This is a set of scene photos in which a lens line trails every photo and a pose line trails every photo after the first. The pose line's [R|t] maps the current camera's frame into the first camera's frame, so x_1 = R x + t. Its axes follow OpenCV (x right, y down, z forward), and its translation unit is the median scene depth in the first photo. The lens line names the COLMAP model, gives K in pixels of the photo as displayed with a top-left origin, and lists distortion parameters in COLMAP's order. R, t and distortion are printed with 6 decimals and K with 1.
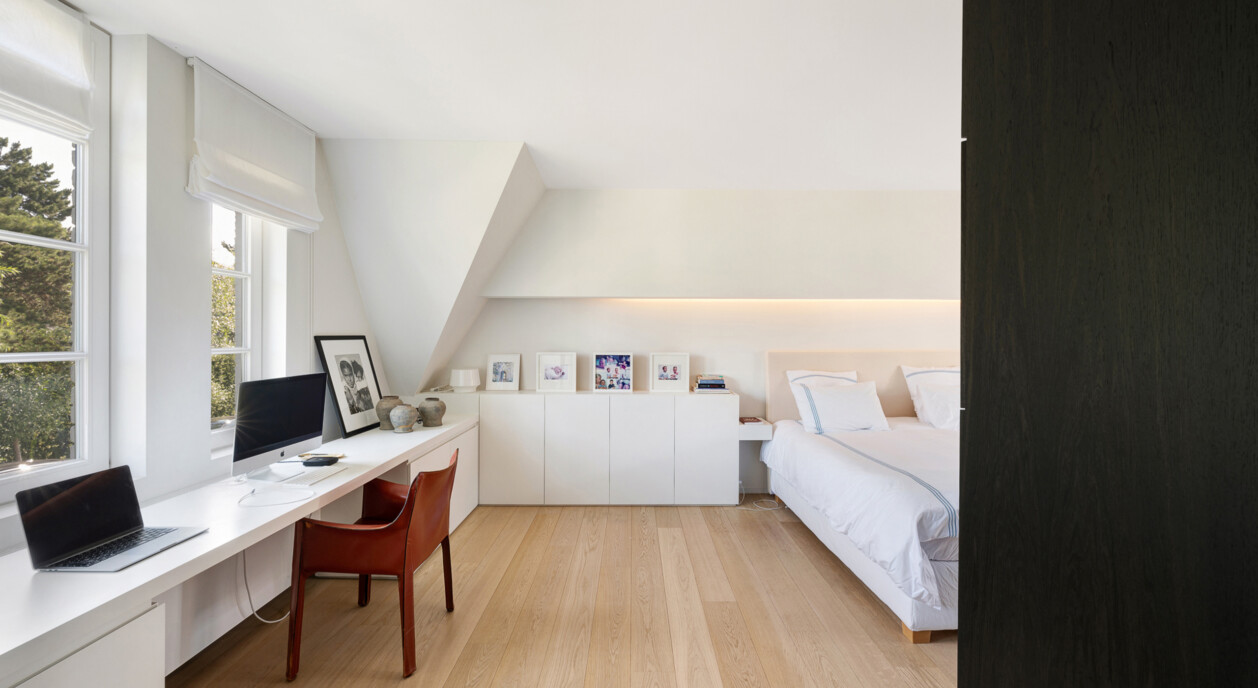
lens RADIAL K [[504.5, 0, 632.4], [0, 504.5, 334.8], [0, 0, 1]] dist [-0.002585, -0.000091]
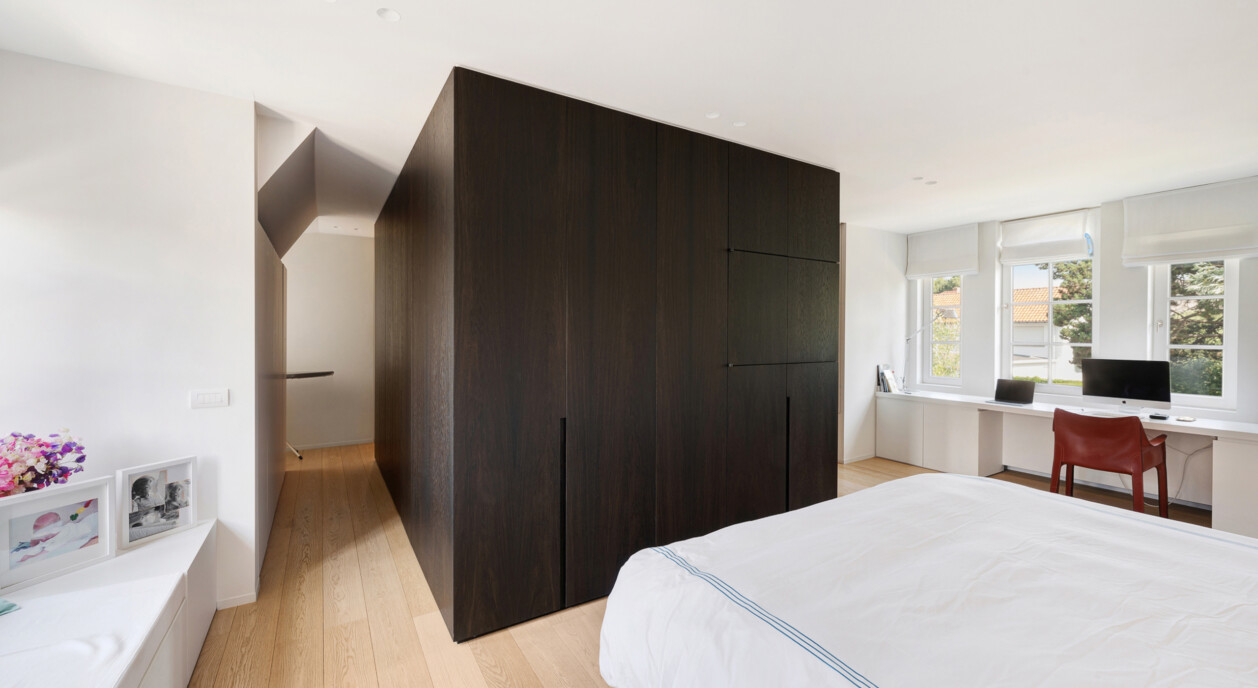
lens RADIAL K [[504.5, 0, 632.4], [0, 504.5, 334.8], [0, 0, 1]] dist [-0.002585, -0.000091]
pose [[-0.848455, -0.008748, -0.529195, 0.949861], [-0.014605, 0.999870, 0.006888, 0.004718], [0.529066, 0.013573, -0.848472, 0.872074]]
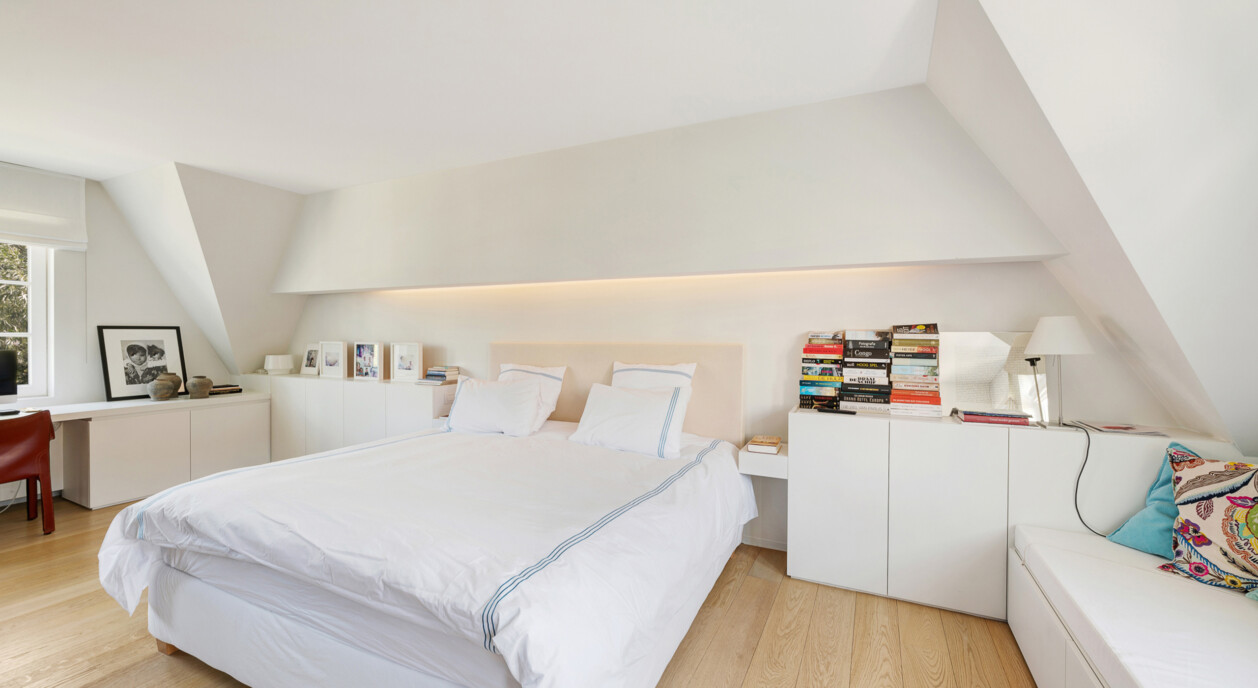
lens RADIAL K [[504.5, 0, 632.4], [0, 504.5, 334.8], [0, 0, 1]] dist [-0.002585, -0.000091]
pose [[0.901776, 0.001306, -0.432202, 0.925711], [-0.000009, 0.999995, 0.003004, 0.016382], [0.432204, -0.002705, 0.901772, 0.284884]]
